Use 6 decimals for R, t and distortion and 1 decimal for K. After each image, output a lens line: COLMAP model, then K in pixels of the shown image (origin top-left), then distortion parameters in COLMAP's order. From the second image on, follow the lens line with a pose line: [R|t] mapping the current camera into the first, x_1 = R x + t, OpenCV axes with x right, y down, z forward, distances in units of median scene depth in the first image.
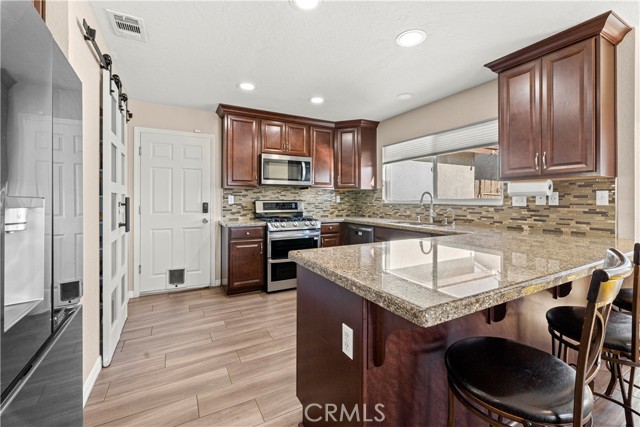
lens RADIAL K [[275.4, 0, 322.1], [0, 275.4, 198.9], [0, 0, 1]] dist [0.000245, 0.000005]
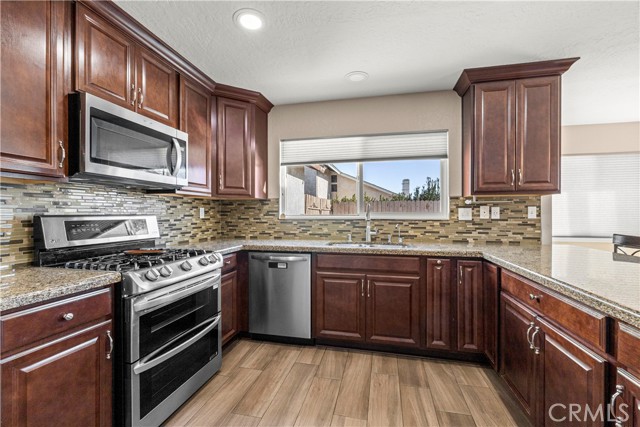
lens RADIAL K [[274.3, 0, 320.0], [0, 274.3, 213.5], [0, 0, 1]] dist [0.000834, 0.000007]
pose [[0.659767, 0.000074, 0.751470, -0.289833], [-0.002292, 0.999996, 0.001914, 0.000523], [-0.751467, -0.002986, 0.659764, 0.505105]]
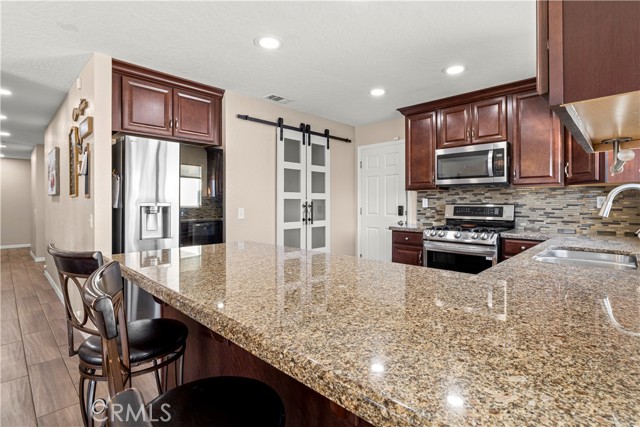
lens RADIAL K [[311.2, 0, 320.0], [0, 311.2, 213.5], [0, 0, 1]] dist [0.001009, 0.000494]
pose [[0.298478, 0.034236, -0.953802, 0.611440], [0.002397, 0.999326, 0.036620, -0.001465], [0.954414, -0.013217, 0.298194, 0.356071]]
